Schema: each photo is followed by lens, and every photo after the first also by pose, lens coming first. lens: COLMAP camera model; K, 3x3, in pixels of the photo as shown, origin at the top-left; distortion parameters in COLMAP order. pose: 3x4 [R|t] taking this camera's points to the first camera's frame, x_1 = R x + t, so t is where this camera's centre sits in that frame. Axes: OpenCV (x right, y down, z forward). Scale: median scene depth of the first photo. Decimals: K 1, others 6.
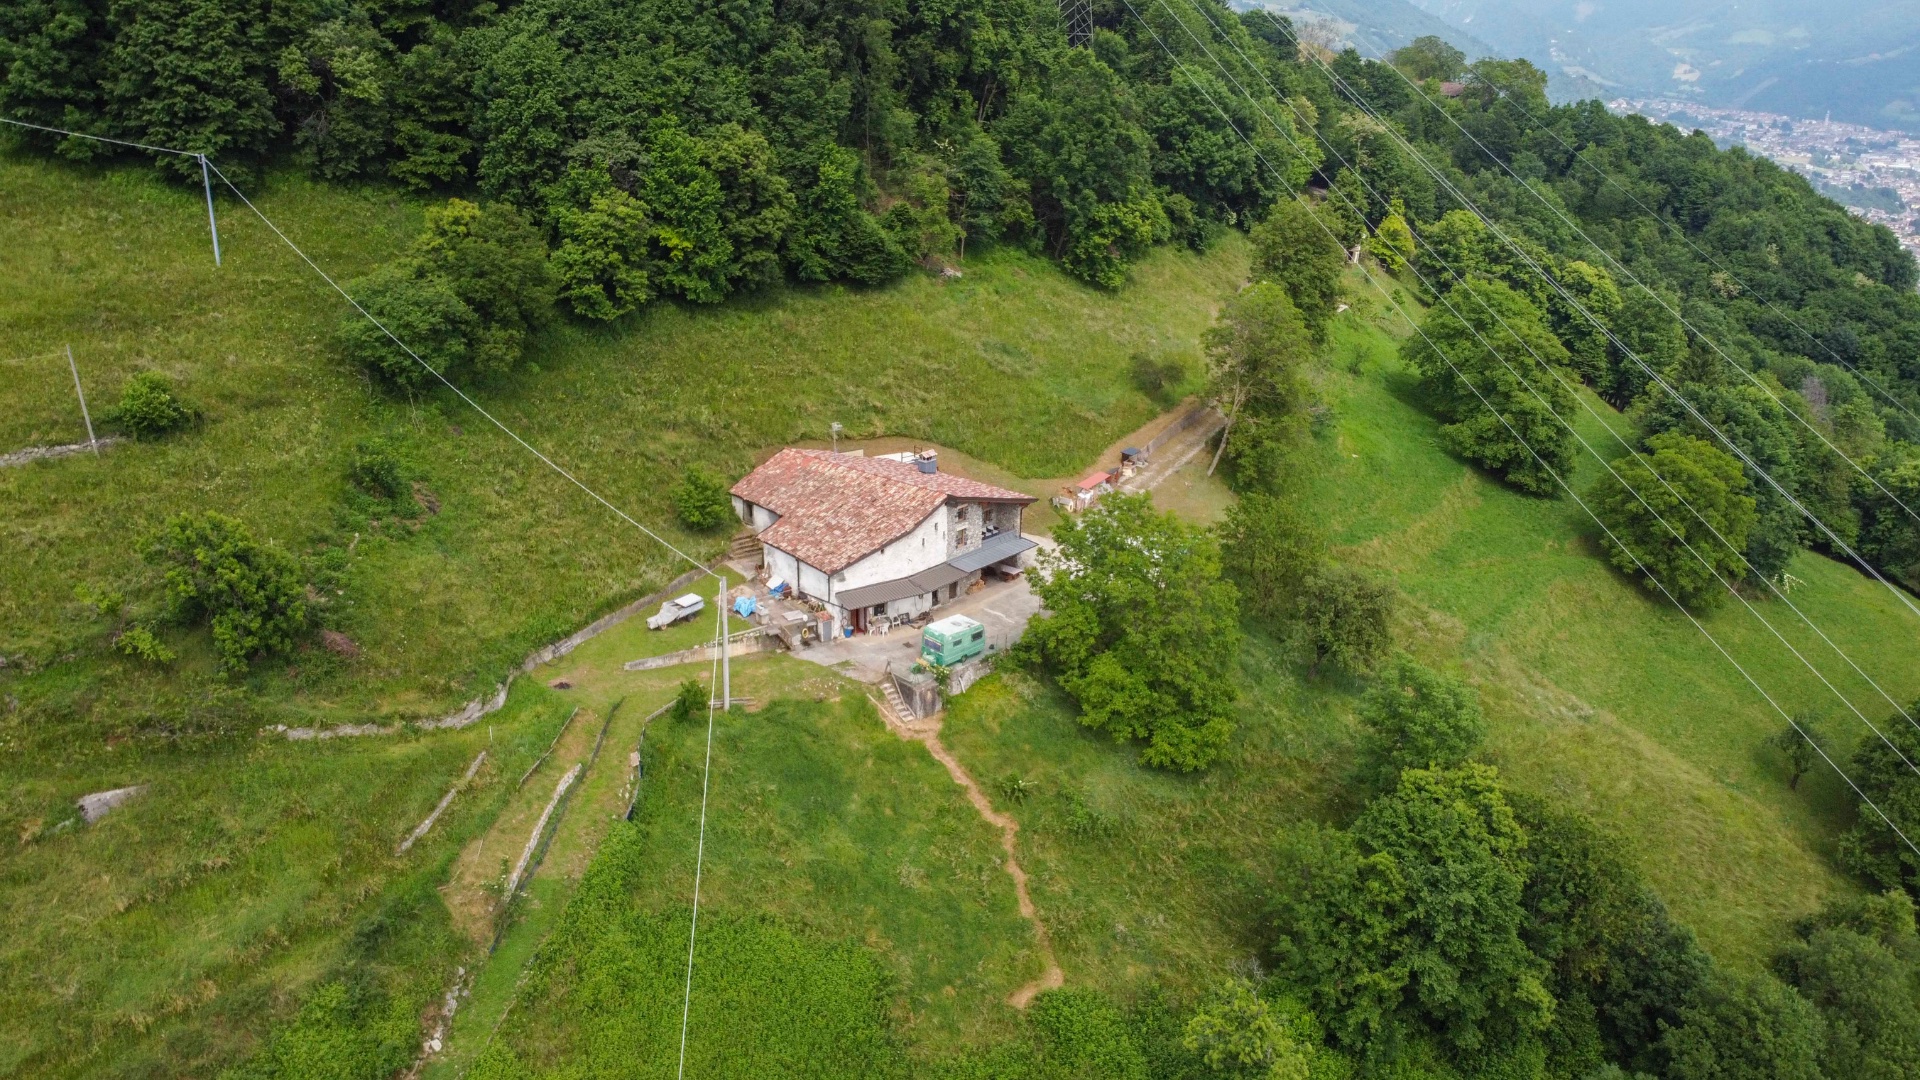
lens RADIAL K [[1453.1, 0, 954.0], [0, 1453.1, 539.6], [0, 0, 1]] dist [0.009395, -0.013604]
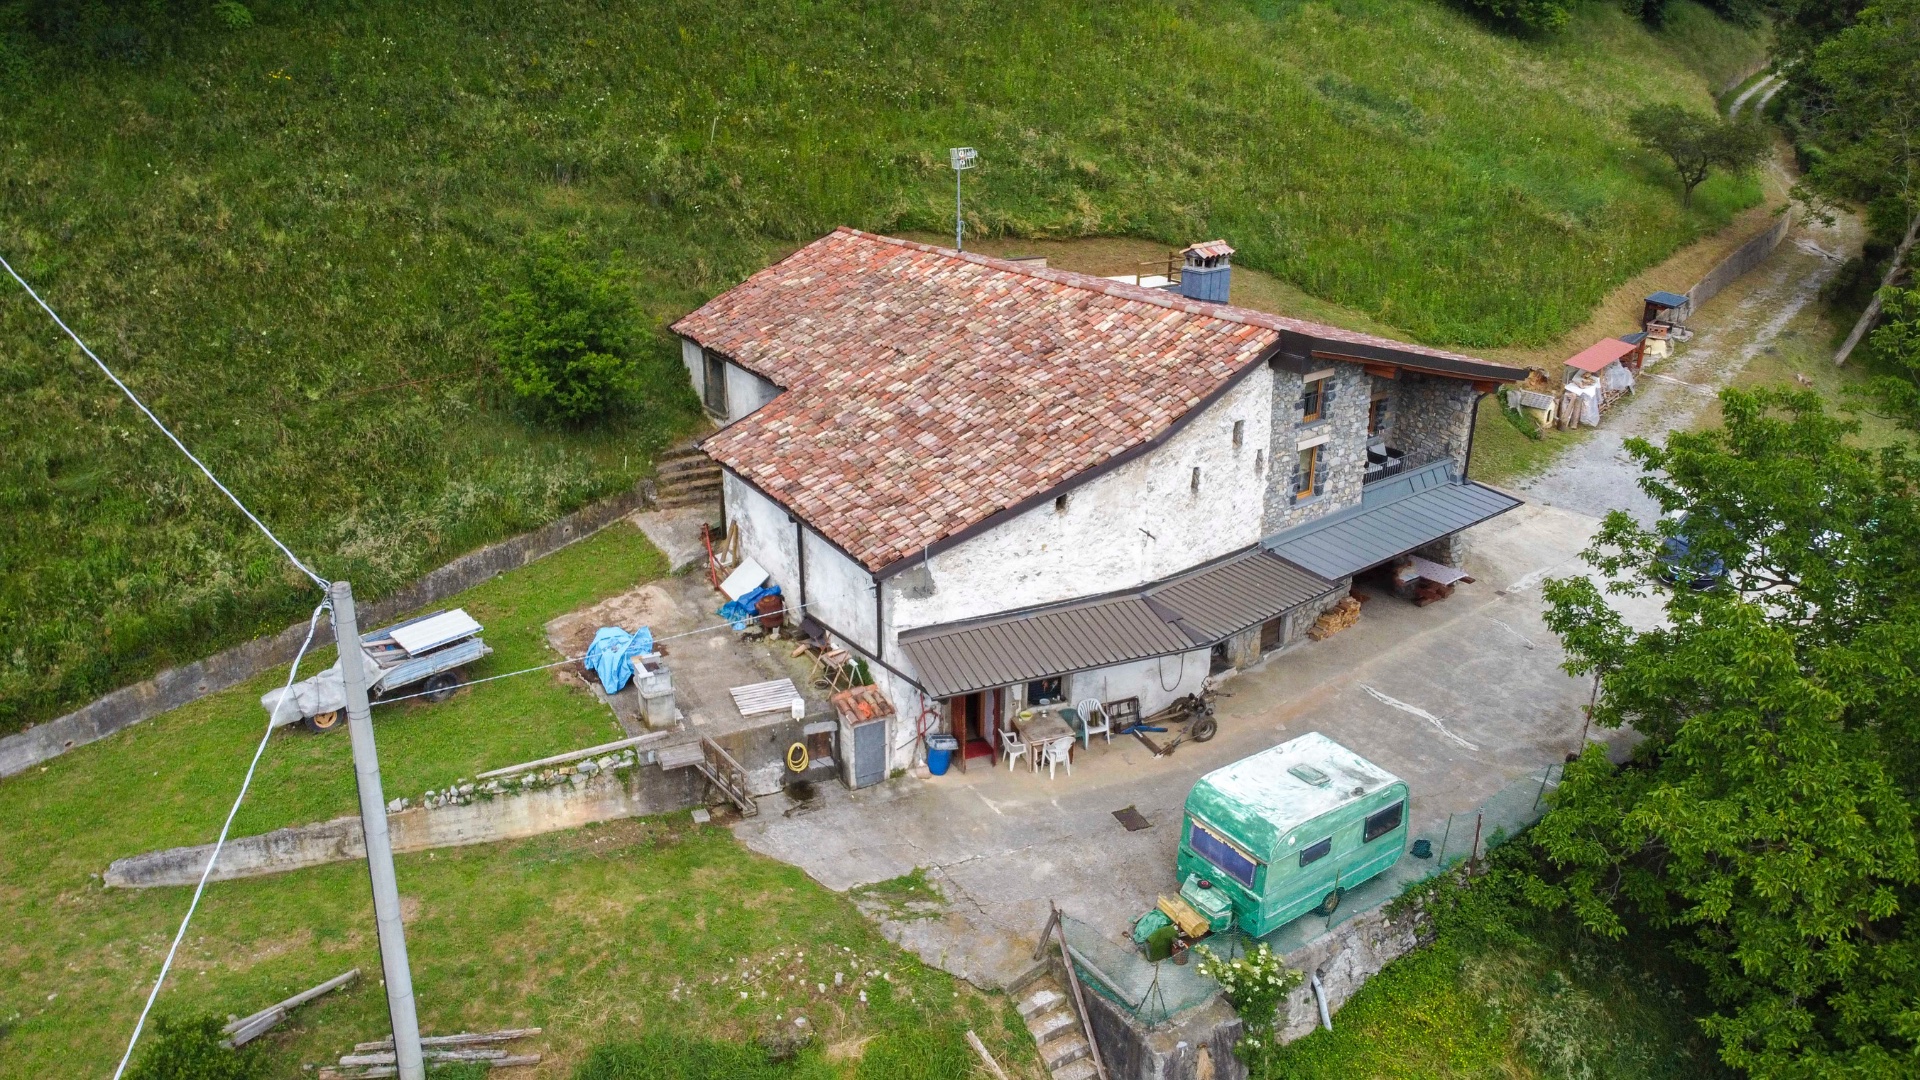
lens RADIAL K [[1453.1, 0, 954.0], [0, 1453.1, 539.6], [0, 0, 1]] dist [0.009395, -0.013604]
pose [[0.986580, 0.046557, -0.156499, -0.022263], [-0.041388, 0.998490, 0.036127, 0.005383], [0.157944, -0.029165, 0.987017, 0.665477]]
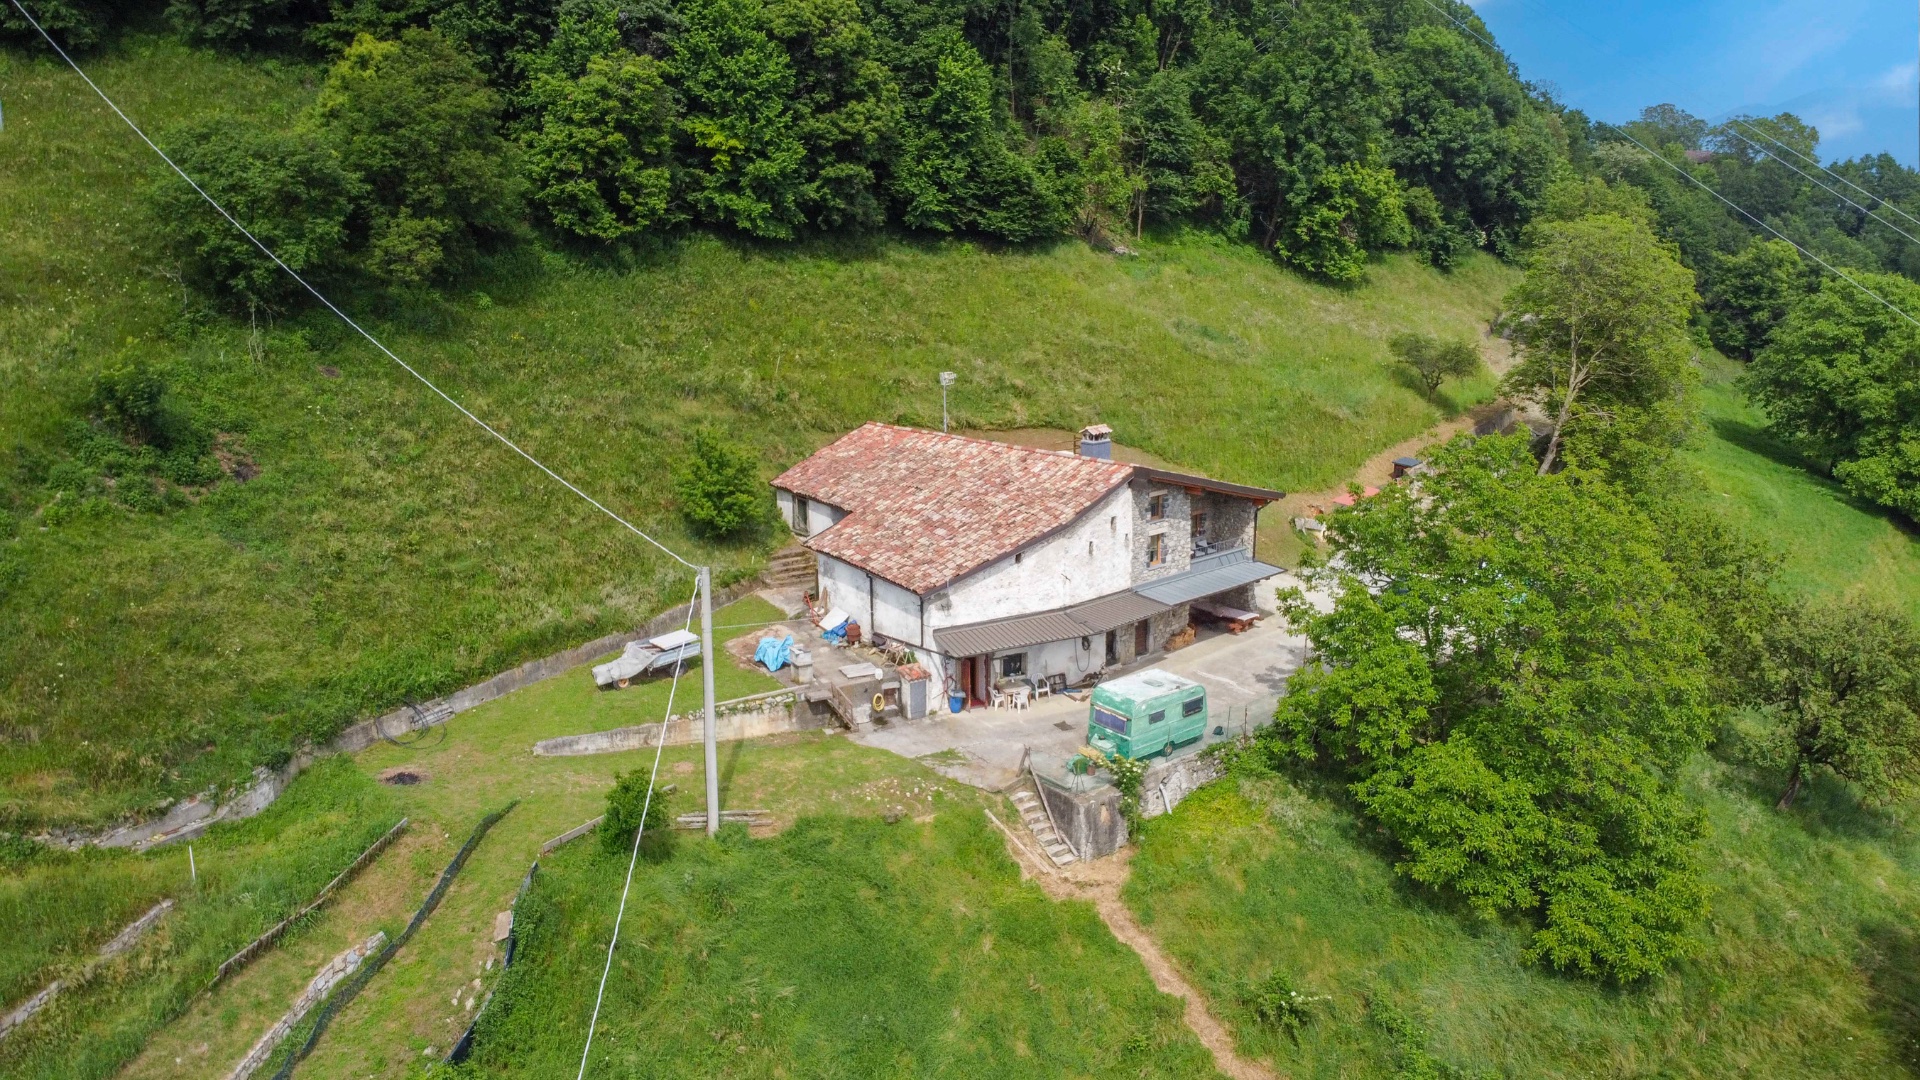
lens RADIAL K [[1453.1, 0, 954.0], [0, 1453.1, 539.6], [0, 0, 1]] dist [0.009395, -0.013604]
pose [[0.994164, -0.002344, -0.107858, -0.012718], [-0.009925, 0.993537, -0.113076, 0.061901], [0.107426, 0.113487, 0.987715, 0.422396]]
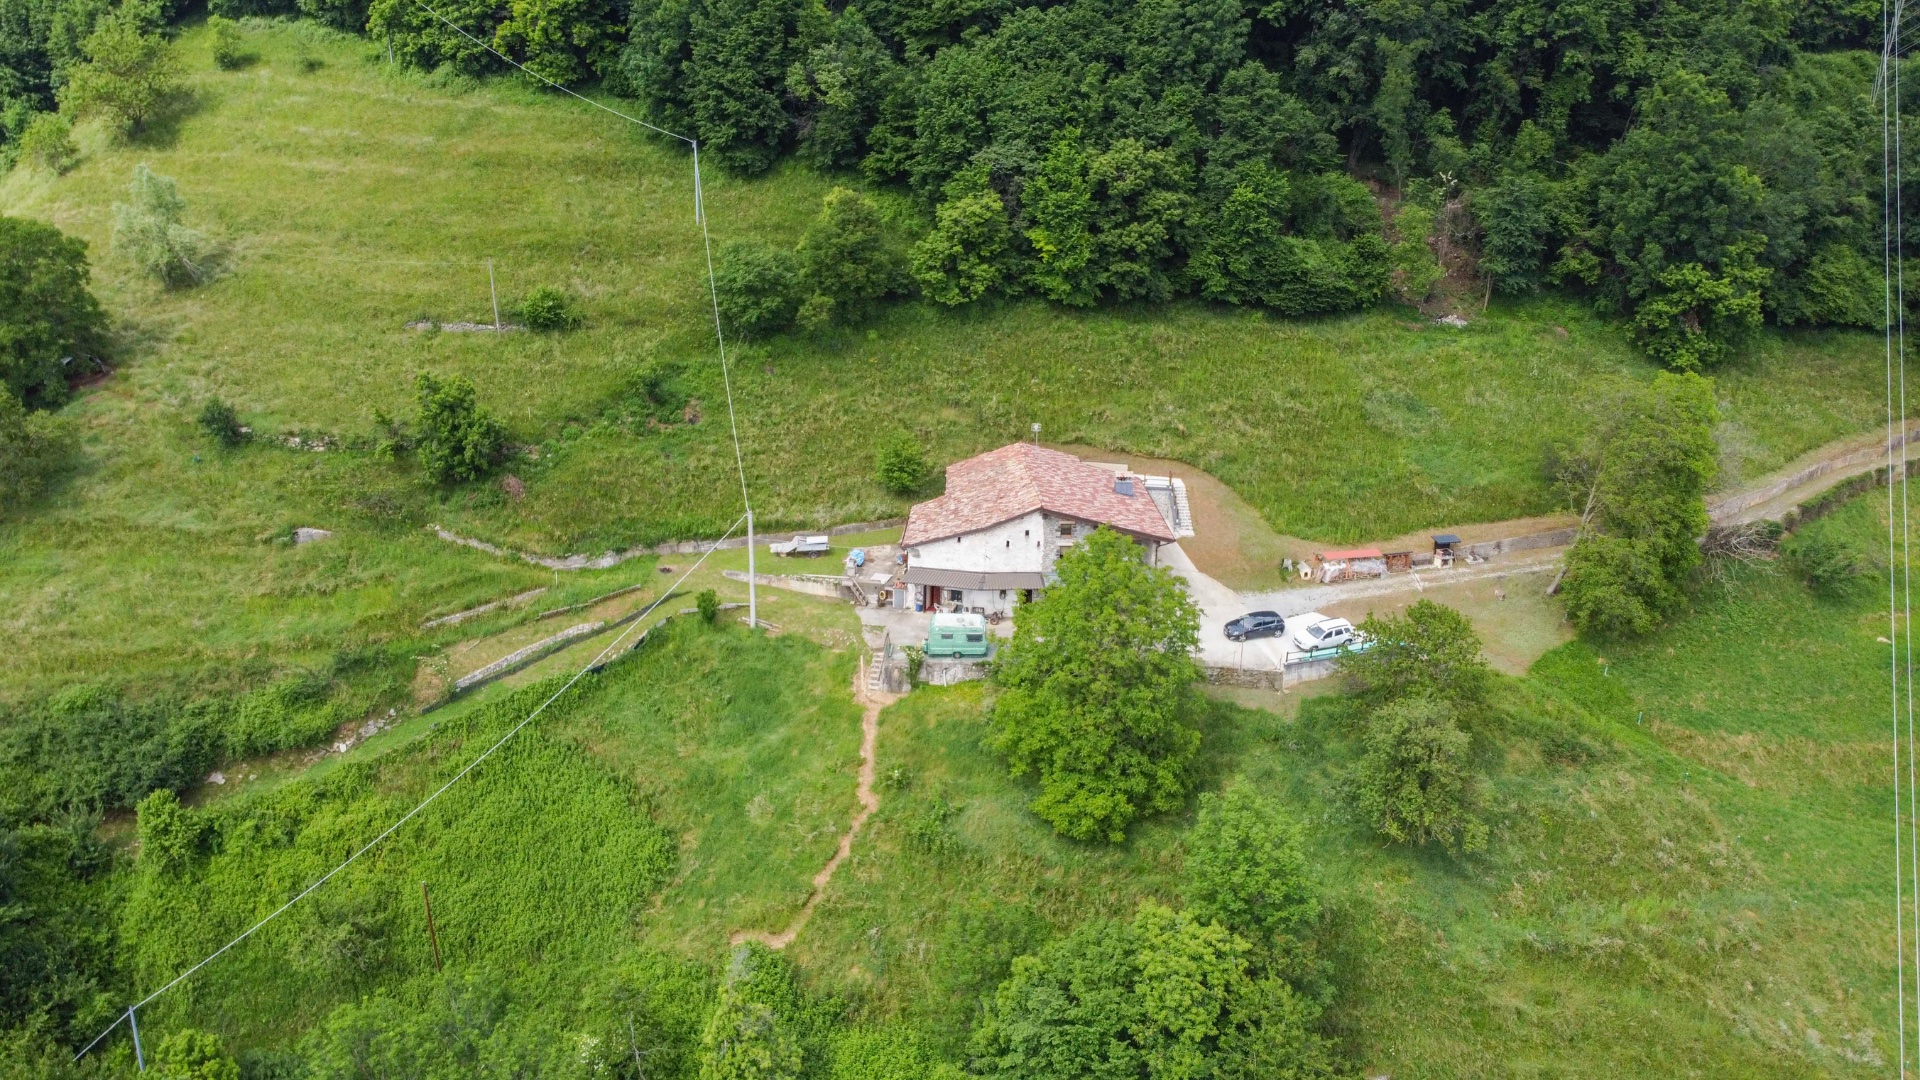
lens RADIAL K [[1453.1, 0, 954.0], [0, 1453.1, 539.6], [0, 0, 1]] dist [0.009395, -0.013604]
pose [[0.680277, 0.229695, -0.696034, 0.647955], [-0.245195, 0.966232, 0.079217, -0.071503], [0.690726, 0.116775, 0.713625, 0.241187]]
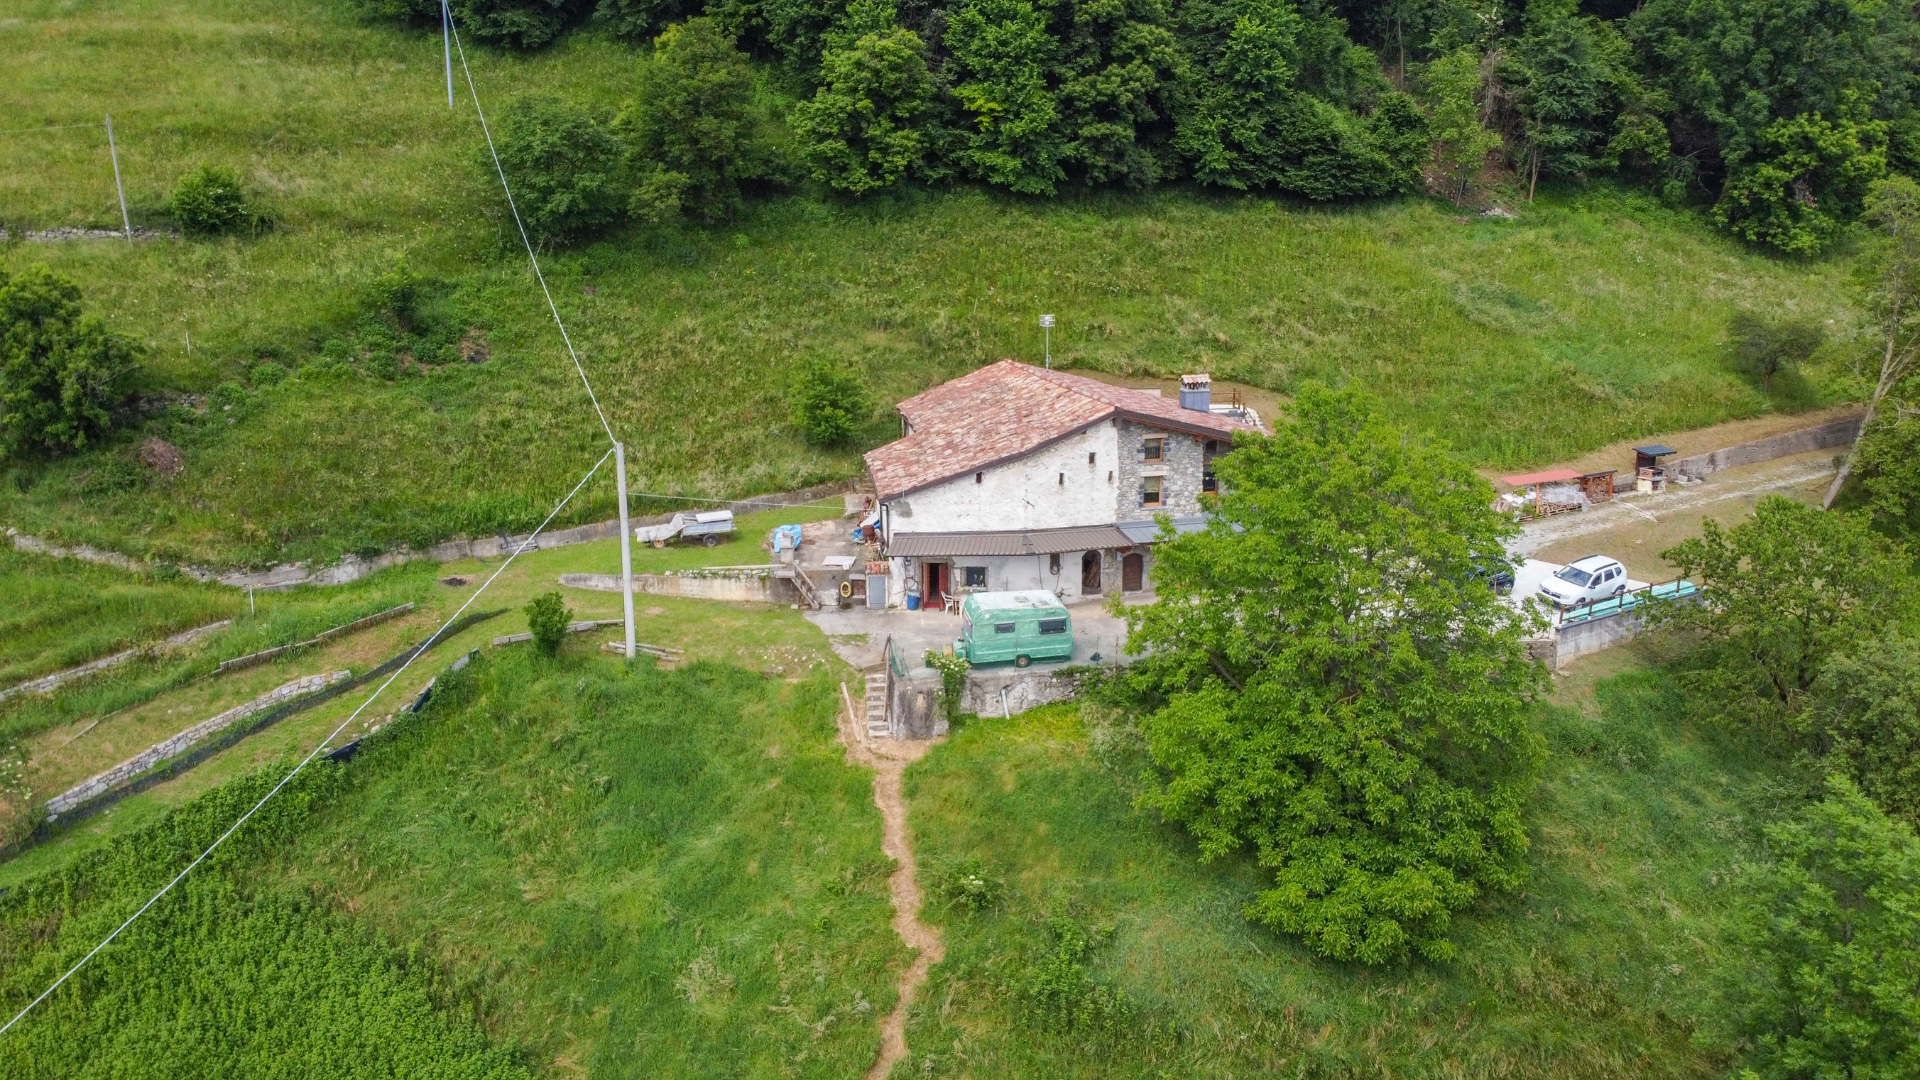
lens RADIAL K [[1453.1, 0, 954.0], [0, 1453.1, 539.6], [0, 0, 1]] dist [0.009395, -0.013604]
pose [[0.814299, 0.113798, -0.569182, 0.284634], [-0.171538, 0.983974, -0.048682, 0.062420], [0.554520, 0.137278, 0.820769, 0.470139]]
